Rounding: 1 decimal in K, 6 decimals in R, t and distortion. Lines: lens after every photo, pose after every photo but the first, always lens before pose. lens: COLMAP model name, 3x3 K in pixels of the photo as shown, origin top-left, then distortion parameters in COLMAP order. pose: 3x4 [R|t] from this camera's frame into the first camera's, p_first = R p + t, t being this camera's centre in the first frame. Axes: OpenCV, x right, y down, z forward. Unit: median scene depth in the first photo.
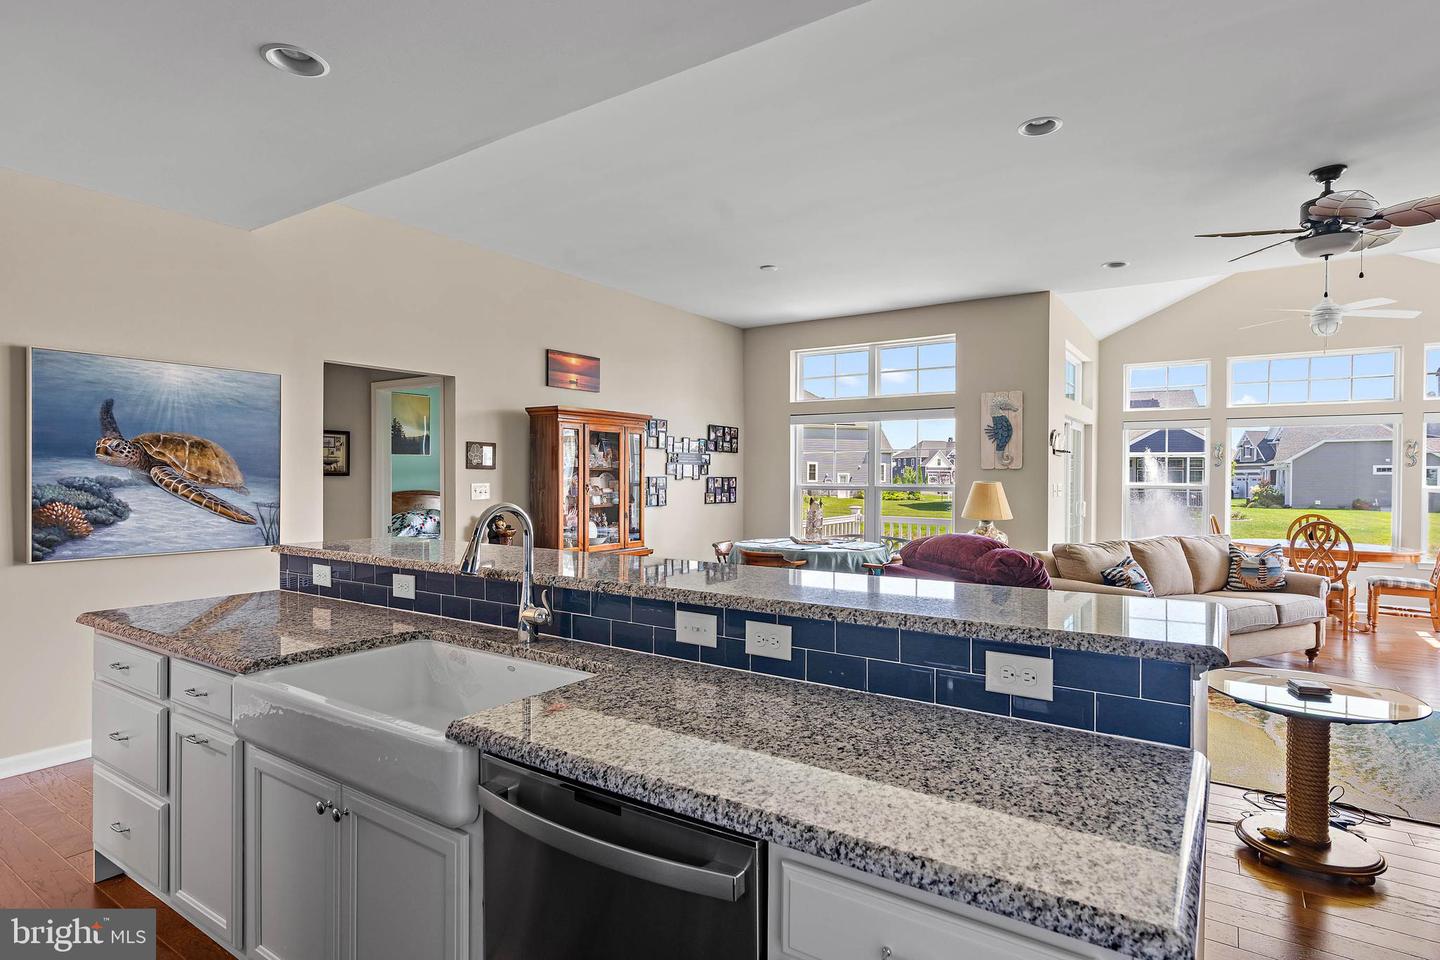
lens RADIAL K [[752.4, 0, 720.0], [0, 752.4, 480.0], [0, 0, 1]] dist [-0.000275, 0.000133]
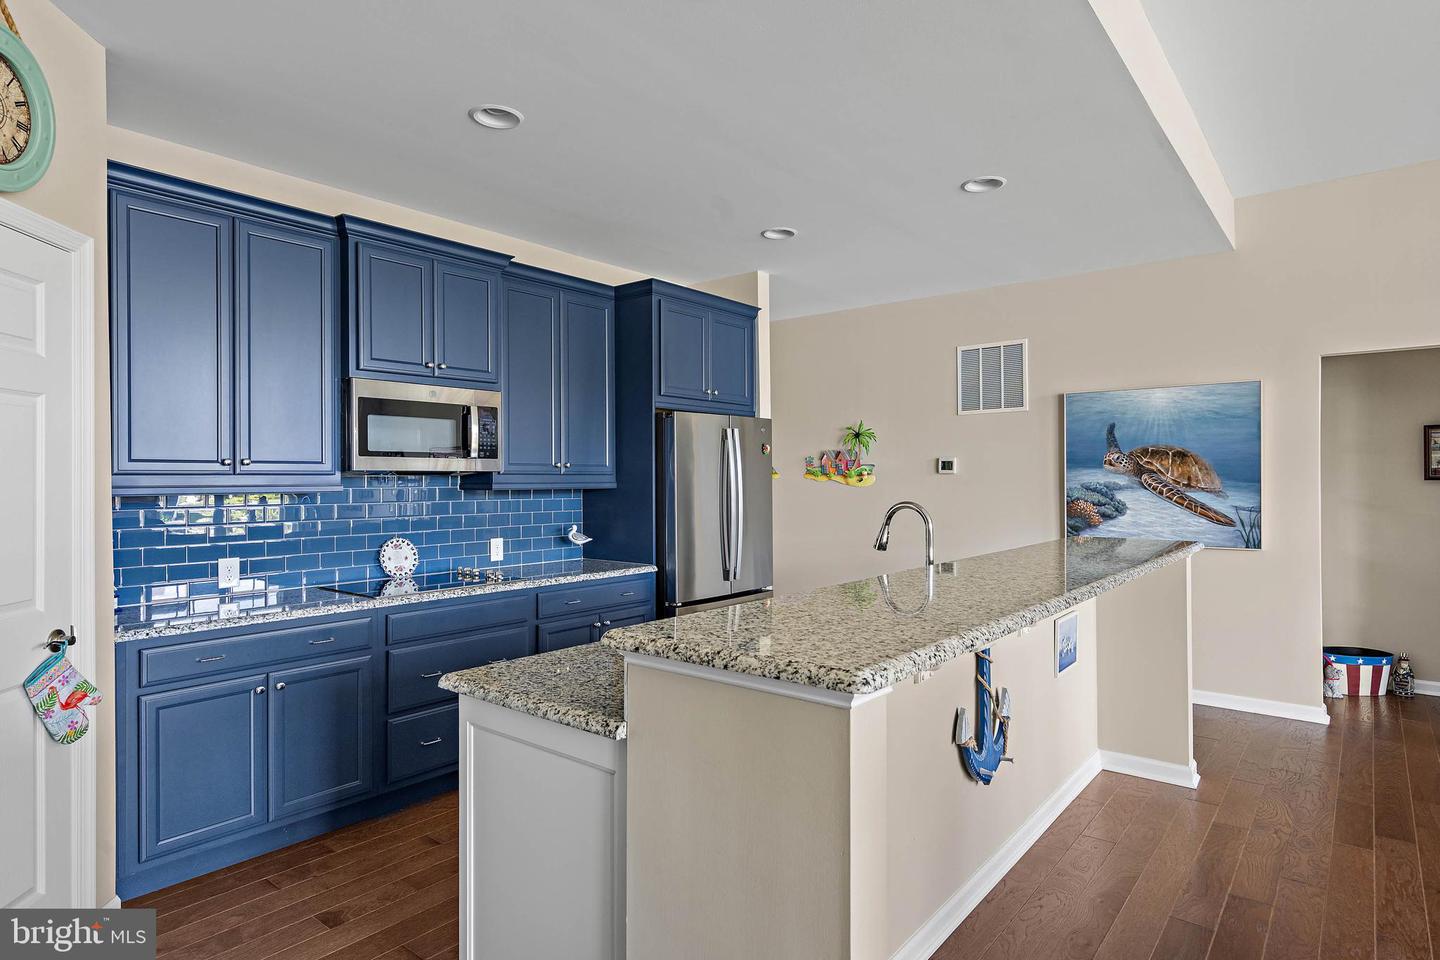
lens RADIAL K [[814.2, 0, 720.0], [0, 814.2, 480.0], [0, 0, 1]] dist [-0.018534, 0.021498]
pose [[-0.080967, -0.004361, -0.996707, 0.435988], [-0.001844, 0.999989, -0.004225, -0.000252], [0.996715, 0.001496, -0.080974, 0.280558]]
